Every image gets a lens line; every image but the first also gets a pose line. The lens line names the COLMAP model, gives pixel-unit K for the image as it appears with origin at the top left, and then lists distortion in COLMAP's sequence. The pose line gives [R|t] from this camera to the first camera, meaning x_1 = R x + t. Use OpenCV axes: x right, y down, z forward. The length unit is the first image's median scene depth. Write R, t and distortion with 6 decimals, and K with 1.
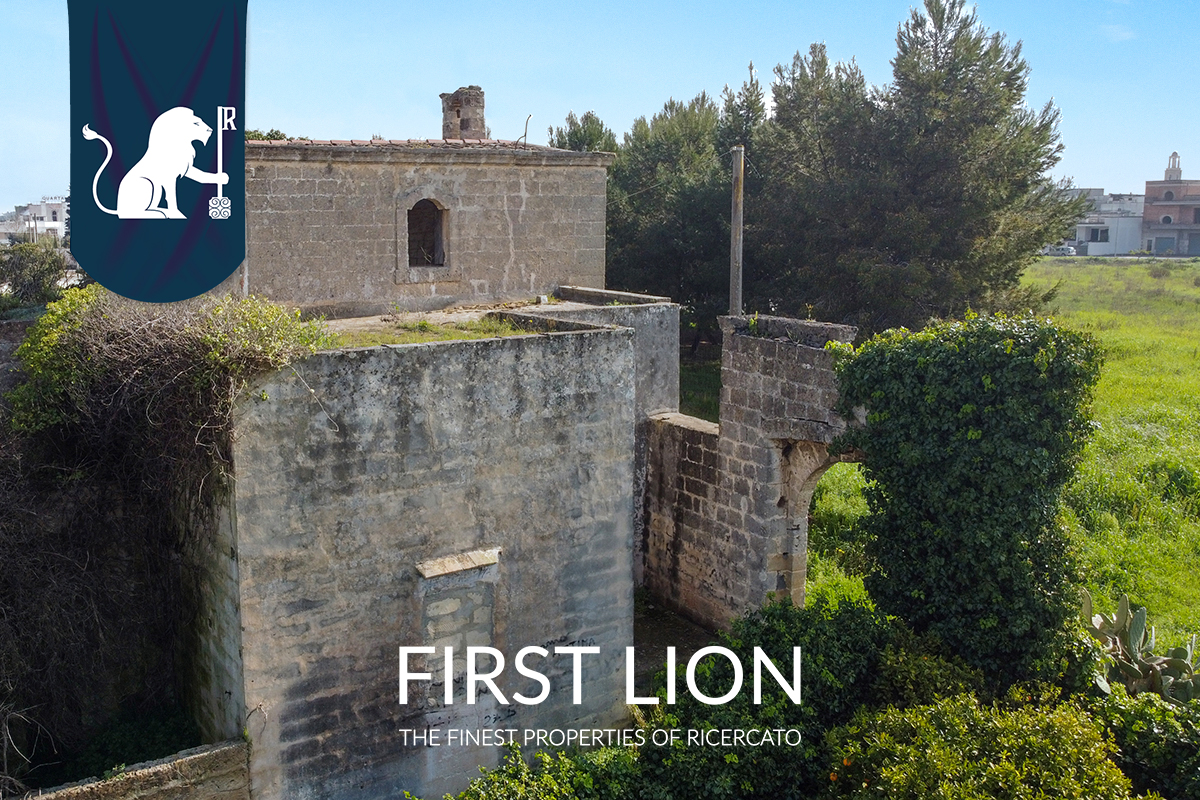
lens RADIAL K [[1079.2, 0, 491.1], [0, 1079.2, 382.8], [0, 0, 1]] dist [0.006569, -0.020465]
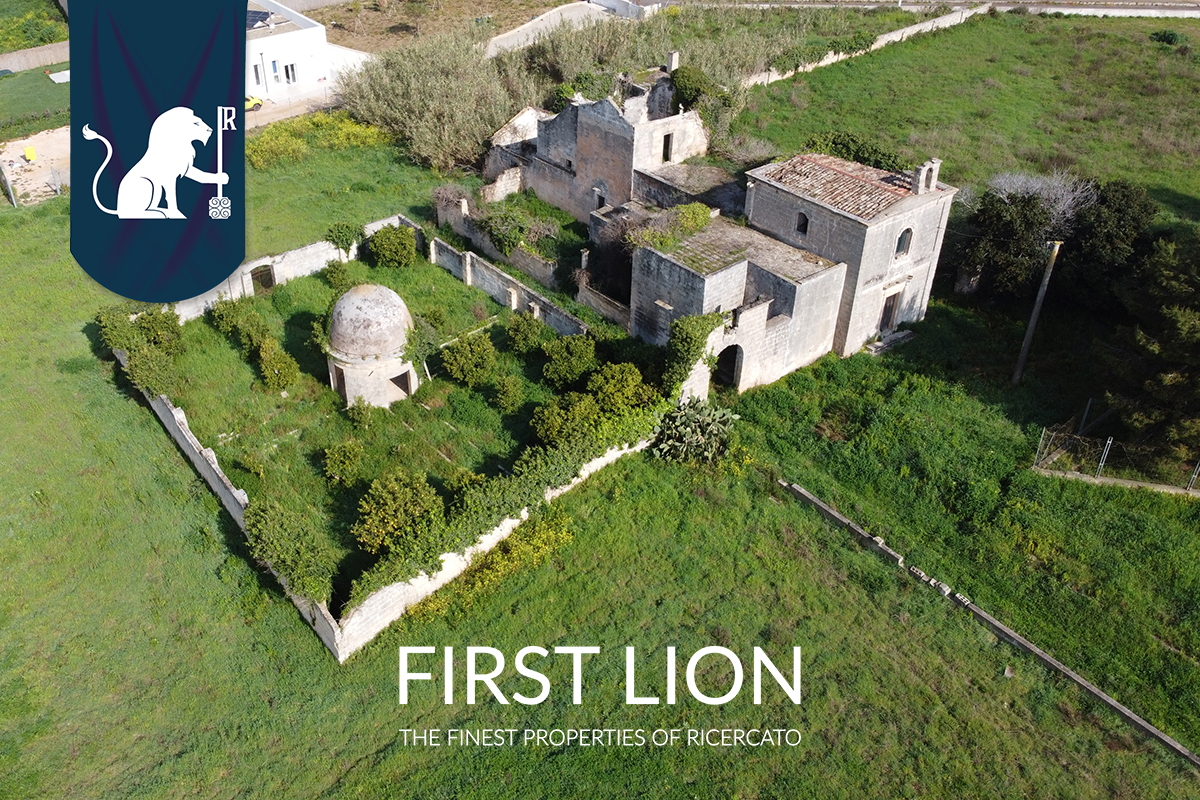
lens RADIAL K [[1079.2, 0, 507.7], [0, 1079.2, 376.4], [0, 0, 1]] dist [0.006569, -0.020465]
pose [[0.110015, 0.563694, -0.818624, 3.568576], [-0.131108, 0.824657, 0.550228, -1.877202], [0.985245, 0.046795, 0.164629, -0.322256]]
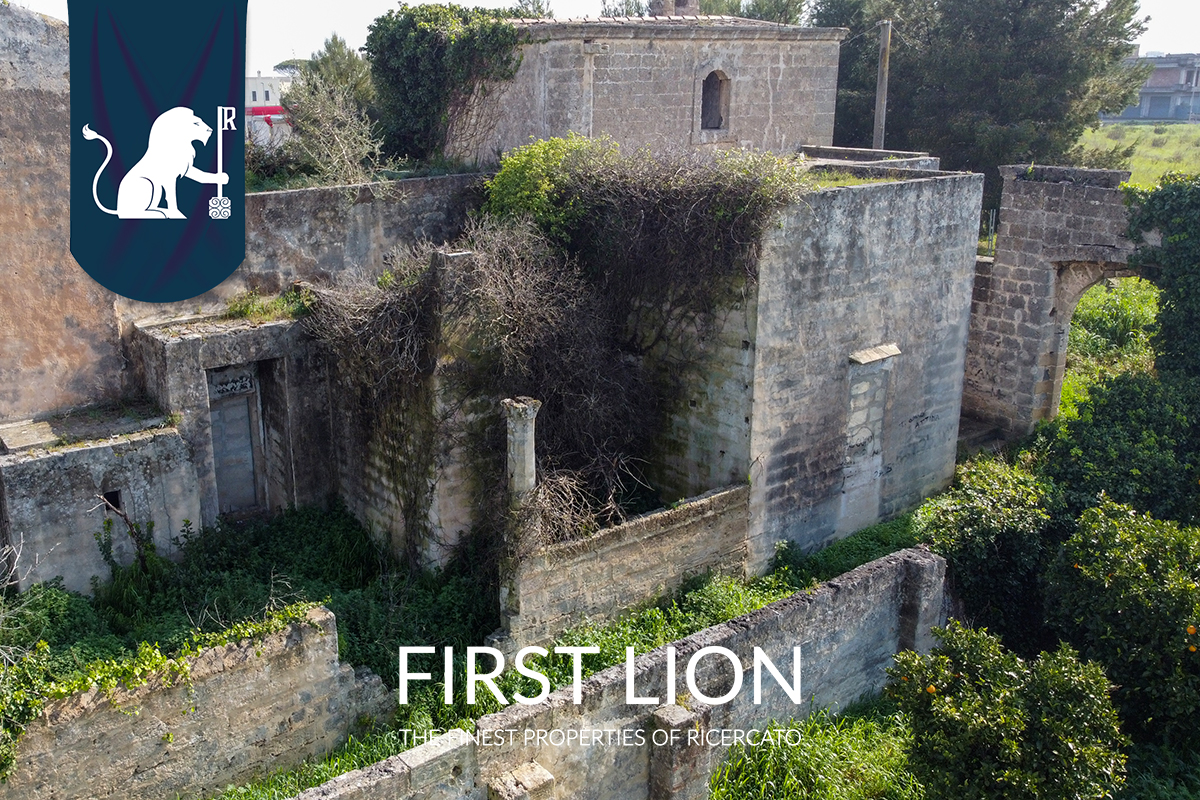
lens RADIAL K [[1079.2, 0, 484.8], [0, 1079.2, 387.6], [0, 0, 1]] dist [0.006569, -0.020465]
pose [[0.997402, -0.027376, 0.066628, -0.581865], [0.019225, 0.992583, 0.120038, 0.038799], [-0.069420, -0.118445, 0.990531, -0.275004]]
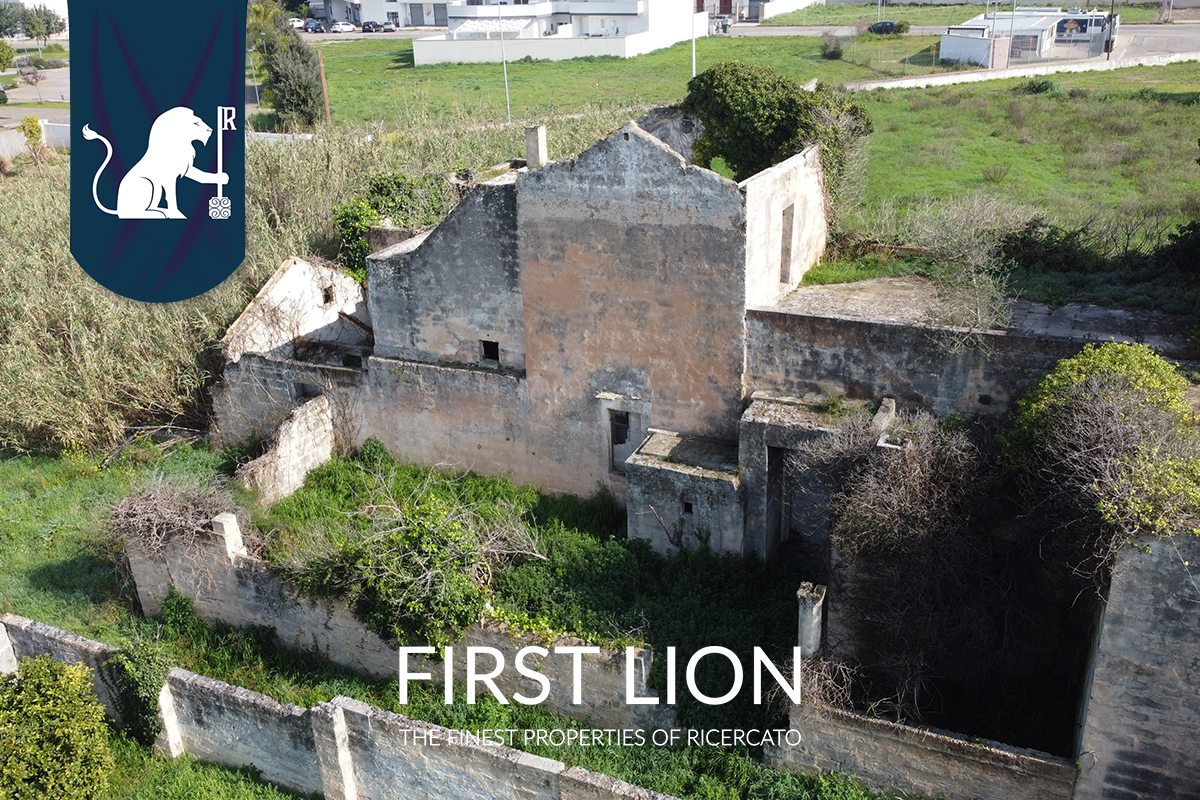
lens RADIAL K [[1079.2, 0, 595.1], [0, 1079.2, 381.8], [0, 0, 1]] dist [0.006569, -0.020465]
pose [[0.570356, 0.310772, -0.760338, 0.267515], [-0.094884, 0.944395, 0.314826, -0.432558], [0.815899, -0.107419, 0.568129, -0.167618]]
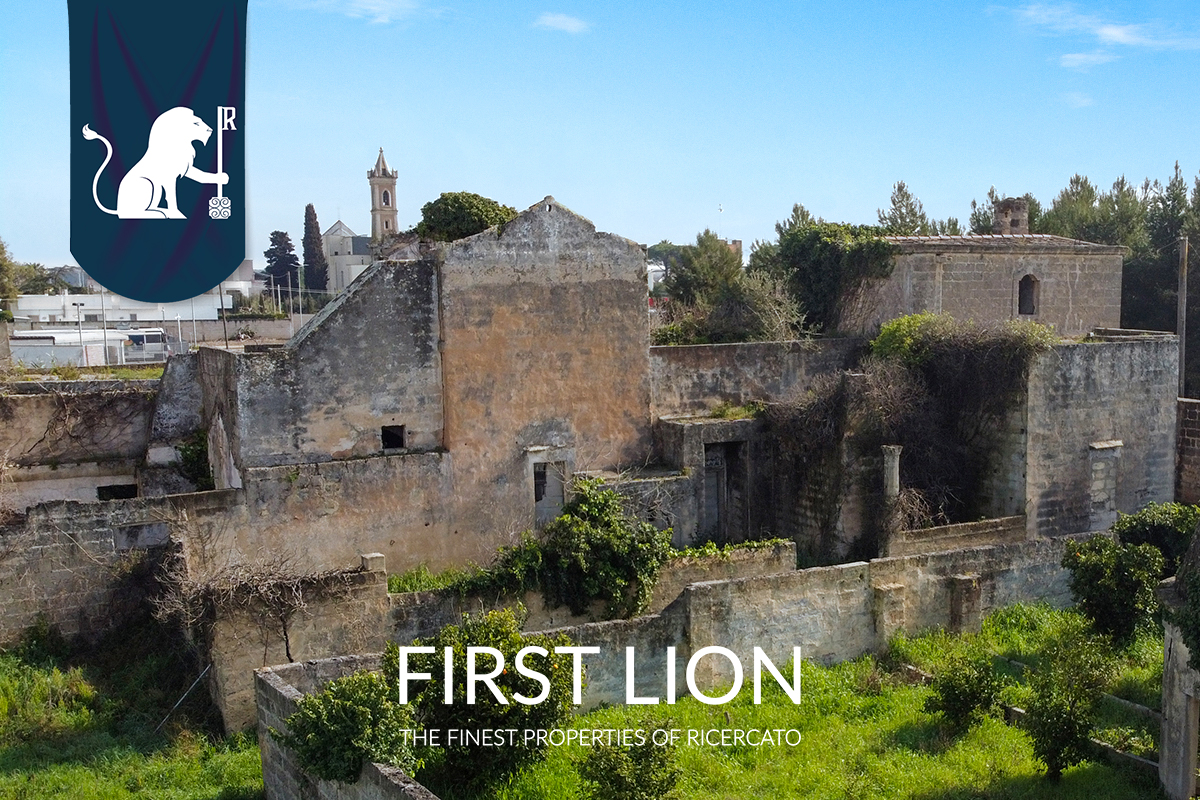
lens RADIAL K [[1416.3, 0, 830.6], [0, 1416.3, 509.5], [0, 0, 1]] dist [0.006674, 0.000000]
pose [[0.998160, -0.000335, 0.060629, -0.741917], [-0.000138, 0.999970, 0.007791, 0.268743], [-0.060629, -0.007785, 0.998130, -1.781367]]
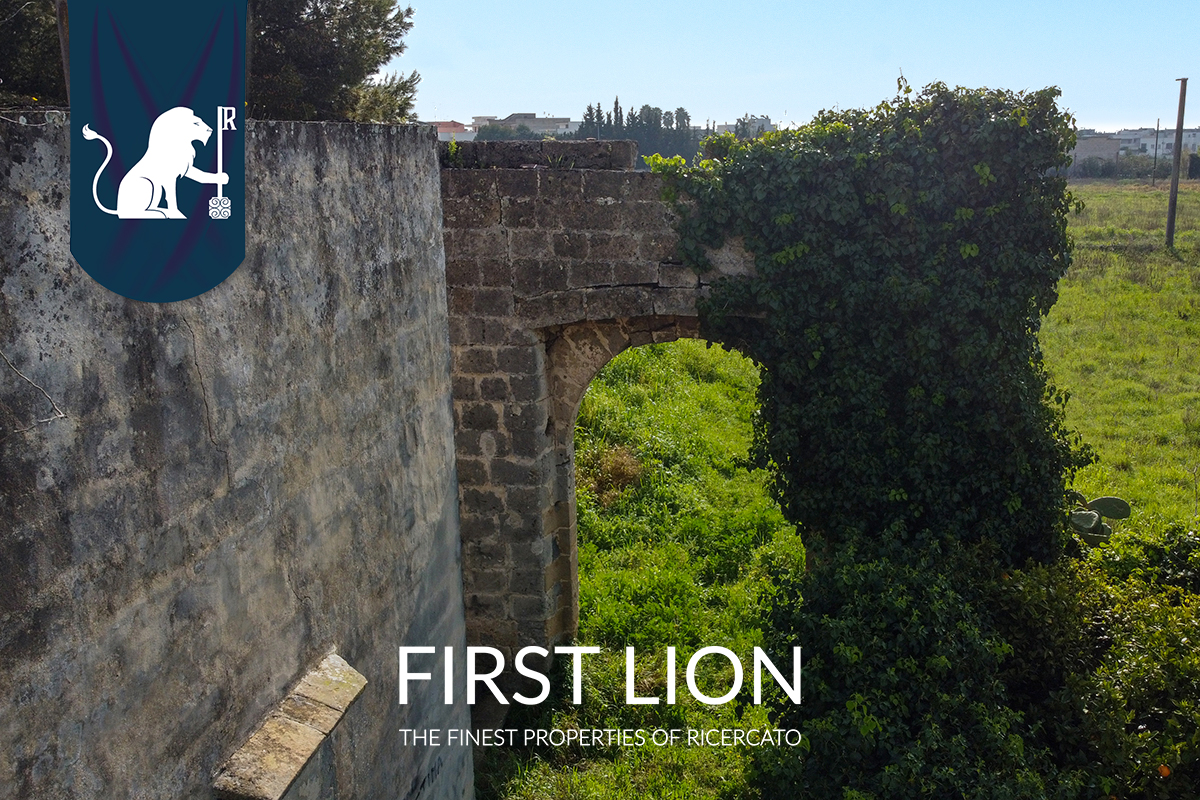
lens RADIAL K [[1079.2, 0, 652.7], [0, 1079.2, 383.5], [0, 0, 1]] dist [0.006569, -0.020465]
pose [[0.616007, -0.170315, 0.769109, -0.216139], [0.128591, 0.984992, 0.115128, 0.022976], [-0.777174, 0.027981, 0.628663, 0.649384]]
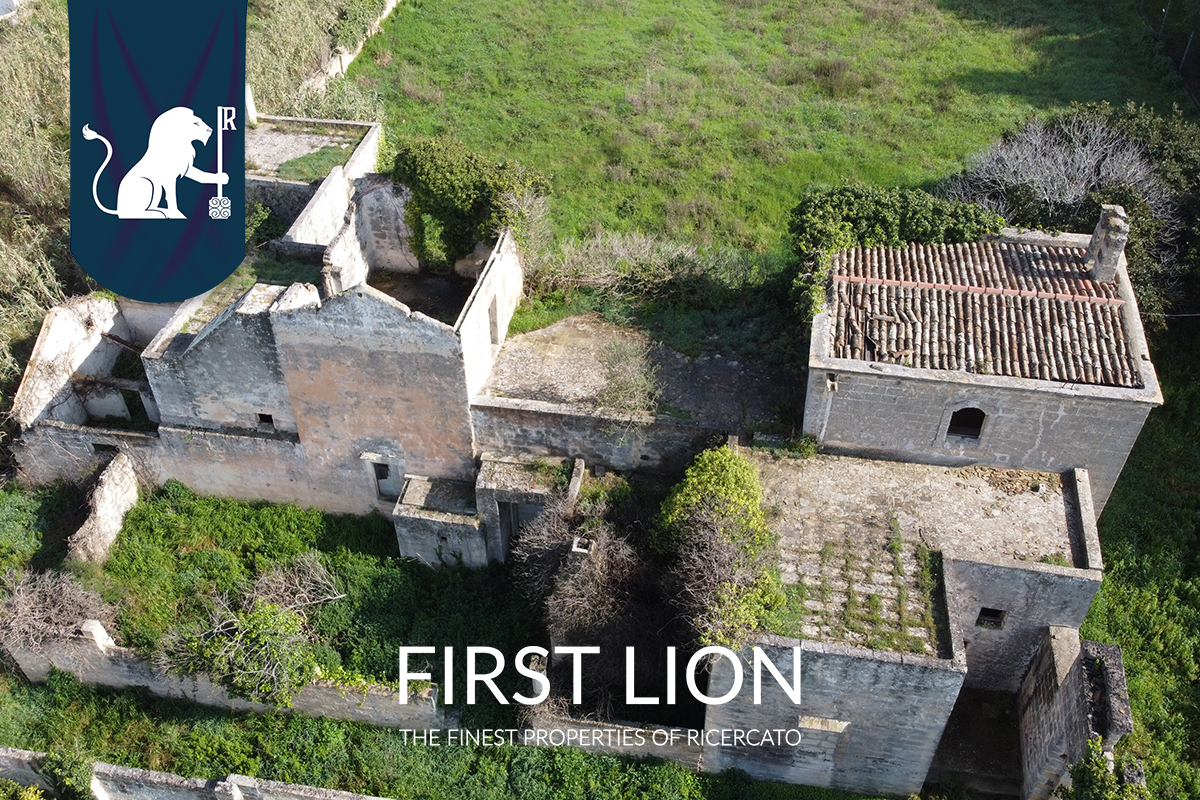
lens RADIAL K [[1079.2, 0, 562.0], [0, 1079.2, 381.8], [0, 0, 1]] dist [0.006569, -0.020465]
pose [[0.757897, 0.428302, -0.492086, 0.301276], [-0.082613, 0.811240, 0.578848, -1.379219], [0.647122, -0.398055, 0.650220, -0.308705]]
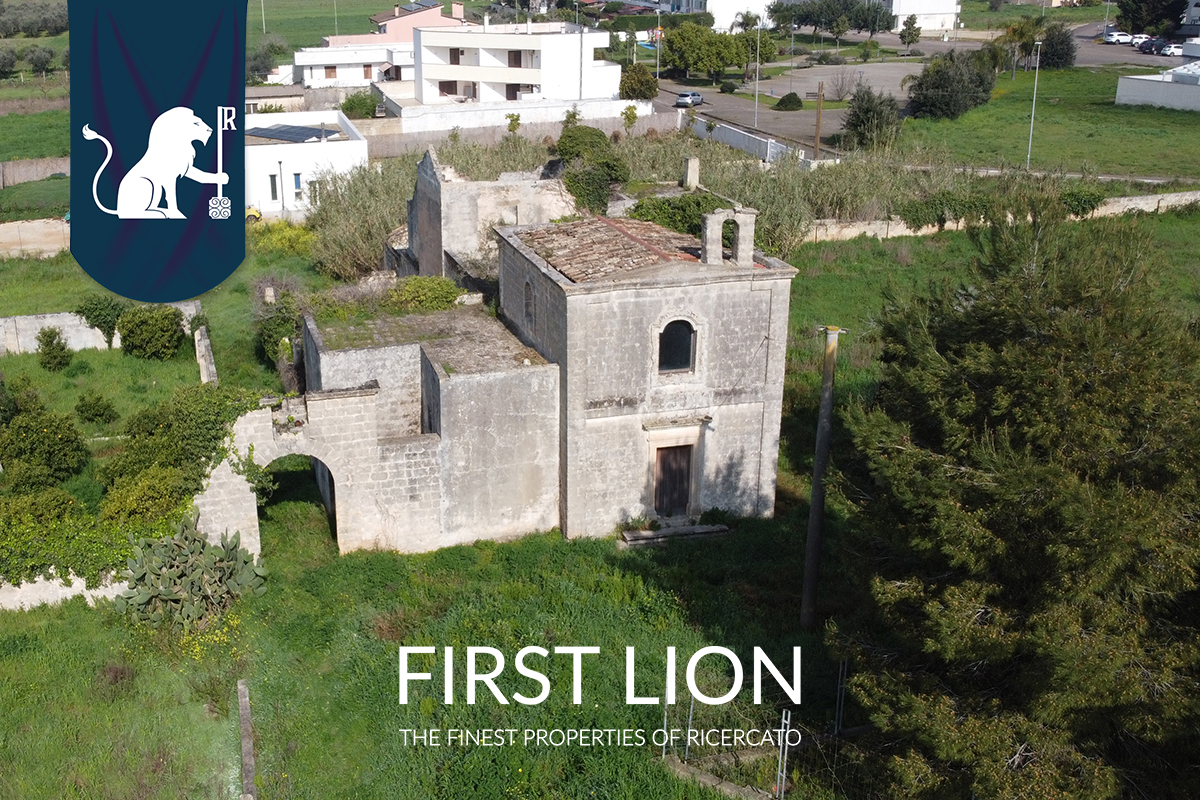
lens RADIAL K [[1297.8, 0, 467.6], [0, 1297.8, 370.2], [0, 0, 1]] dist [-0.001494, 0.000000]
pose [[-0.292441, 0.323207, -0.900009, 2.712866], [-0.119651, 0.921390, 0.369763, -1.151532], [0.948769, 0.215821, -0.230780, 2.062483]]
